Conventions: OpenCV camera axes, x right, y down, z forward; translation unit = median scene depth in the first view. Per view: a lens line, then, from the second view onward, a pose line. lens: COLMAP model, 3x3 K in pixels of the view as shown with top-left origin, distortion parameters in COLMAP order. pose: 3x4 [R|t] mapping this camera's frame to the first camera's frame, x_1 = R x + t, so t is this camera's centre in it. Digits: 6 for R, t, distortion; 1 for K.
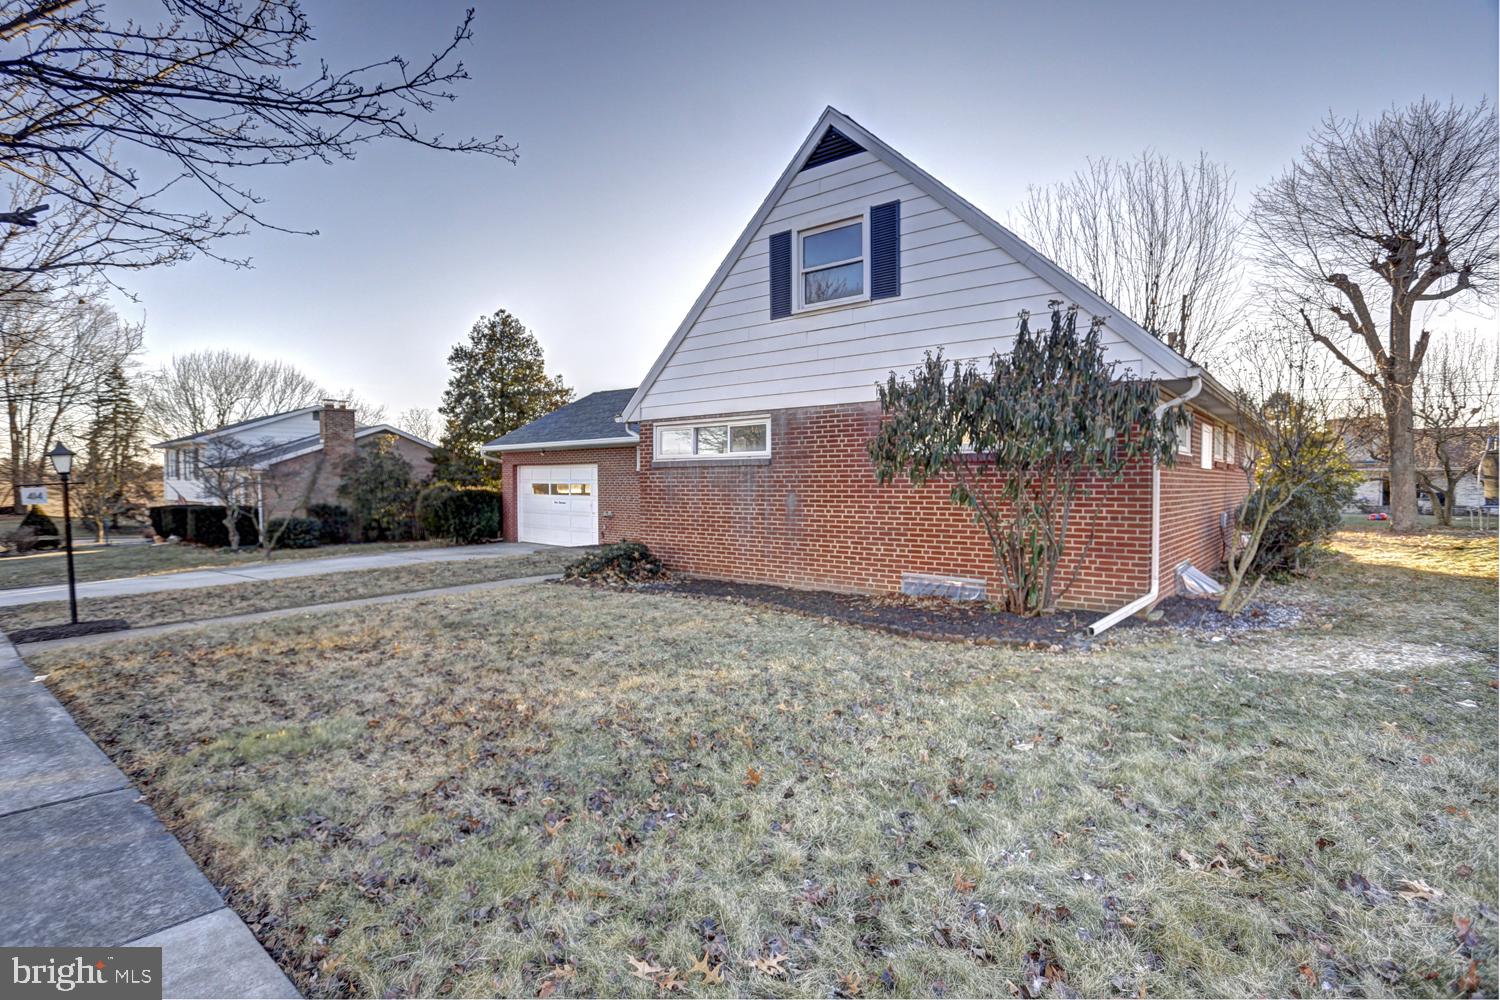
lens RADIAL K [[734.7, 0, 747.0], [0, 734.7, 498.6], [0, 0, 1]] dist [-0.068216, 0.026376]
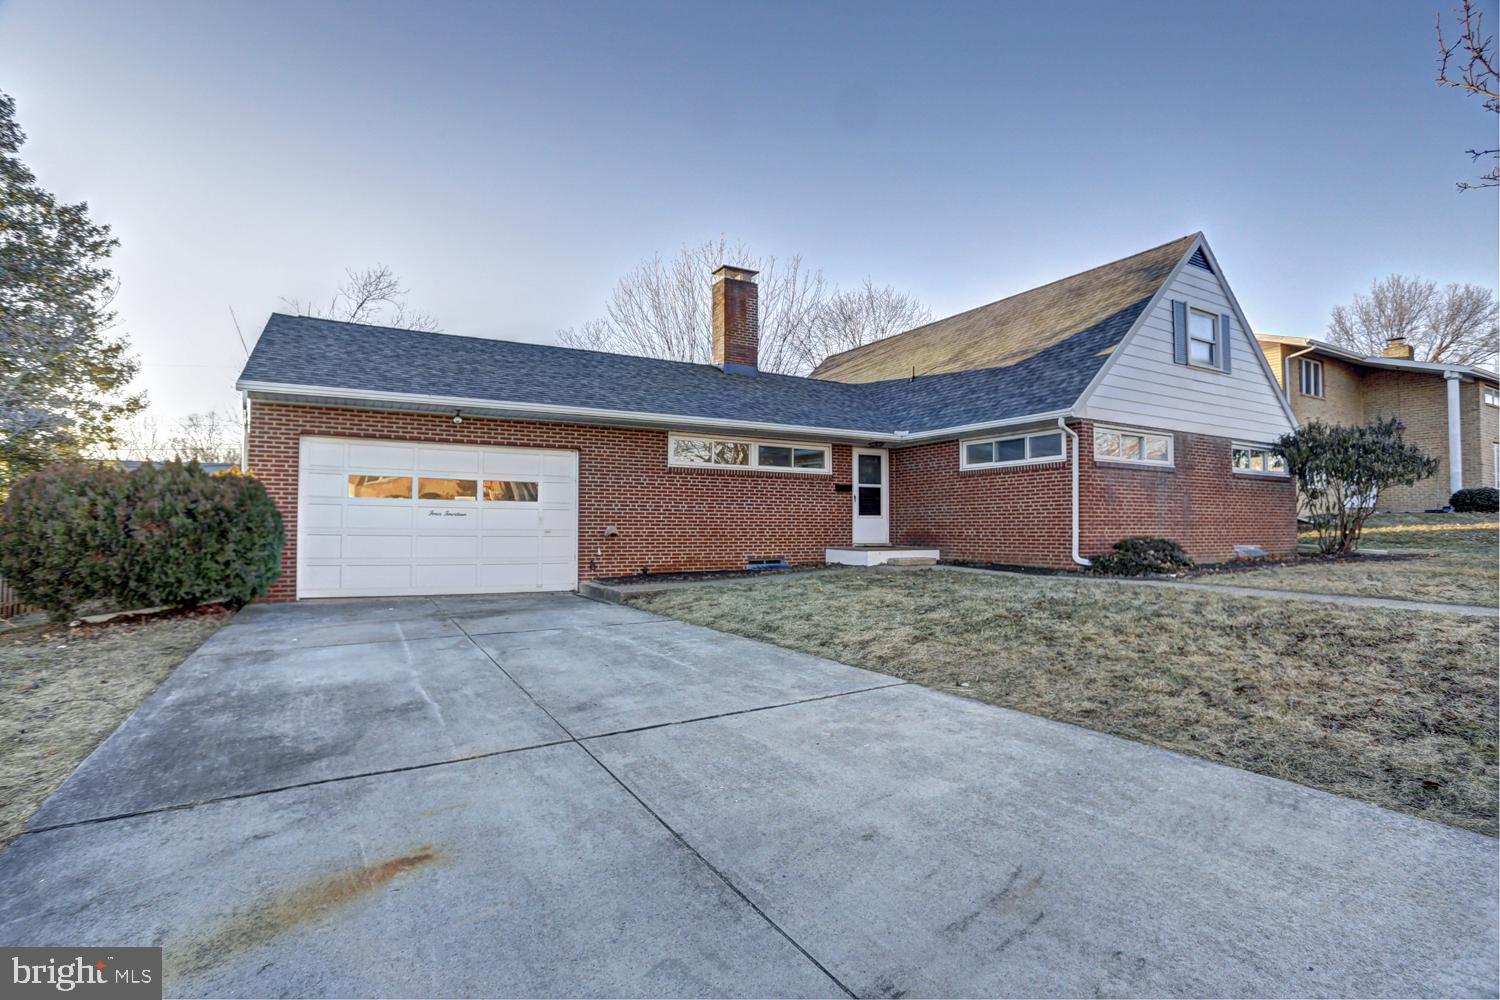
lens RADIAL K [[734.7, 0, 744.1], [0, 734.7, 501.7], [0, 0, 1]] dist [-0.068216, 0.026376]
pose [[0.347148, 0.037475, 0.937061, -1.486361], [0.017242, 0.998777, -0.046331, 0.053582], [-0.937652, 0.032240, 0.346078, 1.328957]]
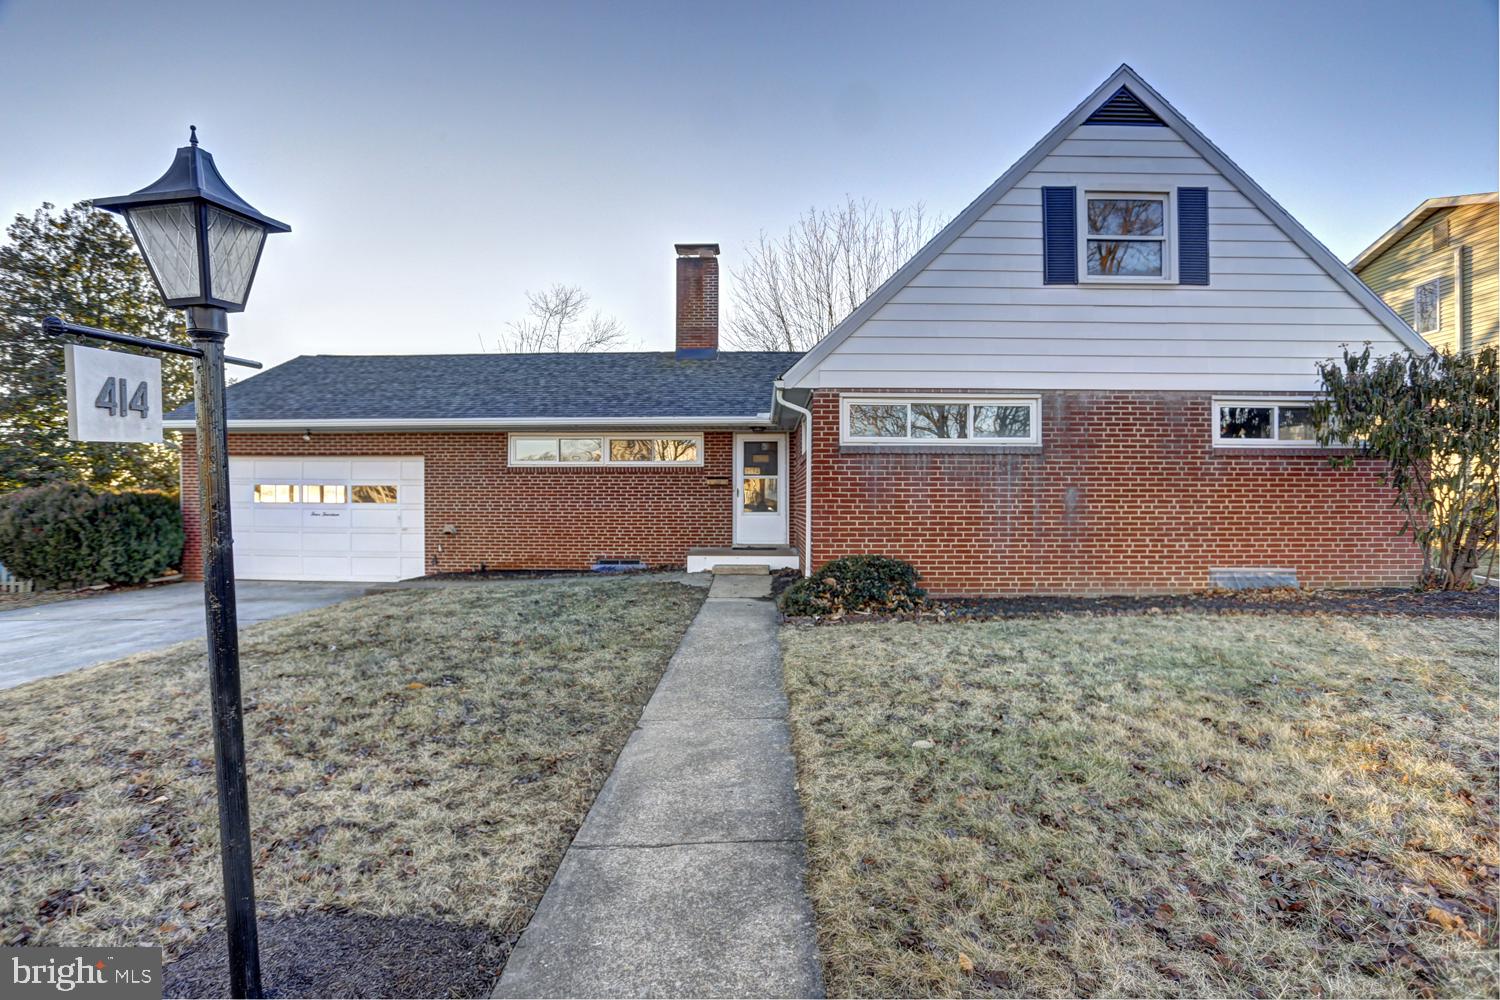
lens RADIAL K [[734.7, 0, 747.5], [0, 734.7, 509.2], [0, 0, 1]] dist [-0.068216, 0.026376]
pose [[0.778892, -0.000653, 0.627157, -0.793564], [0.010022, 0.999885, -0.011406, 0.024852], [-0.627078, 0.015169, 0.778809, 0.584668]]
